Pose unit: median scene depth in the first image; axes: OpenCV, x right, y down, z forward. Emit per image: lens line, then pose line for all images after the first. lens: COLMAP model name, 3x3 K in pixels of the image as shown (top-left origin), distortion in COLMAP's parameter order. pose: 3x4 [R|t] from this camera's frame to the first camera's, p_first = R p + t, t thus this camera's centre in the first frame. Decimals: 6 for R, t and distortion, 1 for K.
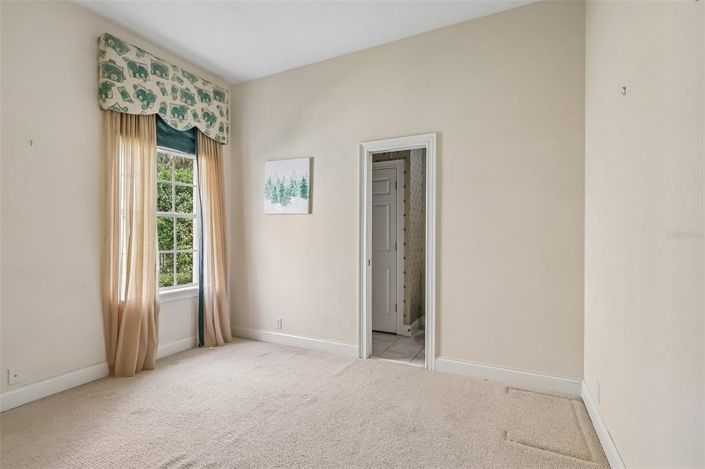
lens RADIAL K [[336.0, 0, 351.5], [0, 336.0, 234.1], [0, 0, 1]] dist [-0.000996, 0.000433]
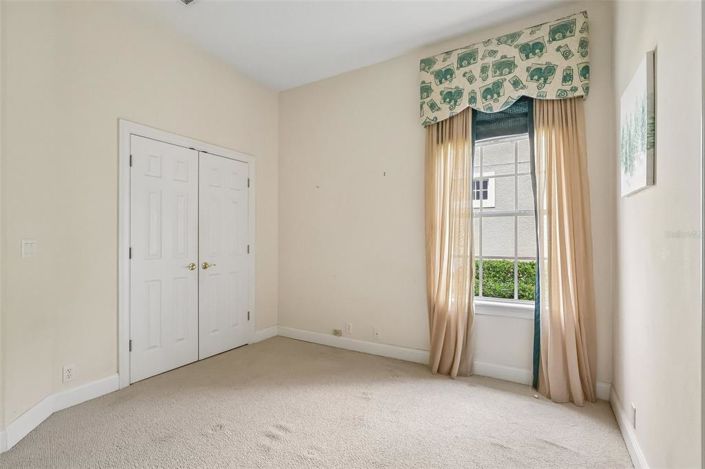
lens RADIAL K [[336.0, 0, 348.7], [0, 336.0, 235.6], [0, 0, 1]] dist [-0.000996, 0.000433]
pose [[-0.071506, -0.009940, -0.997391, 0.348021], [0.009596, 0.999897, -0.010653, 0.002905], [0.997394, -0.010333, -0.071403, 0.701606]]
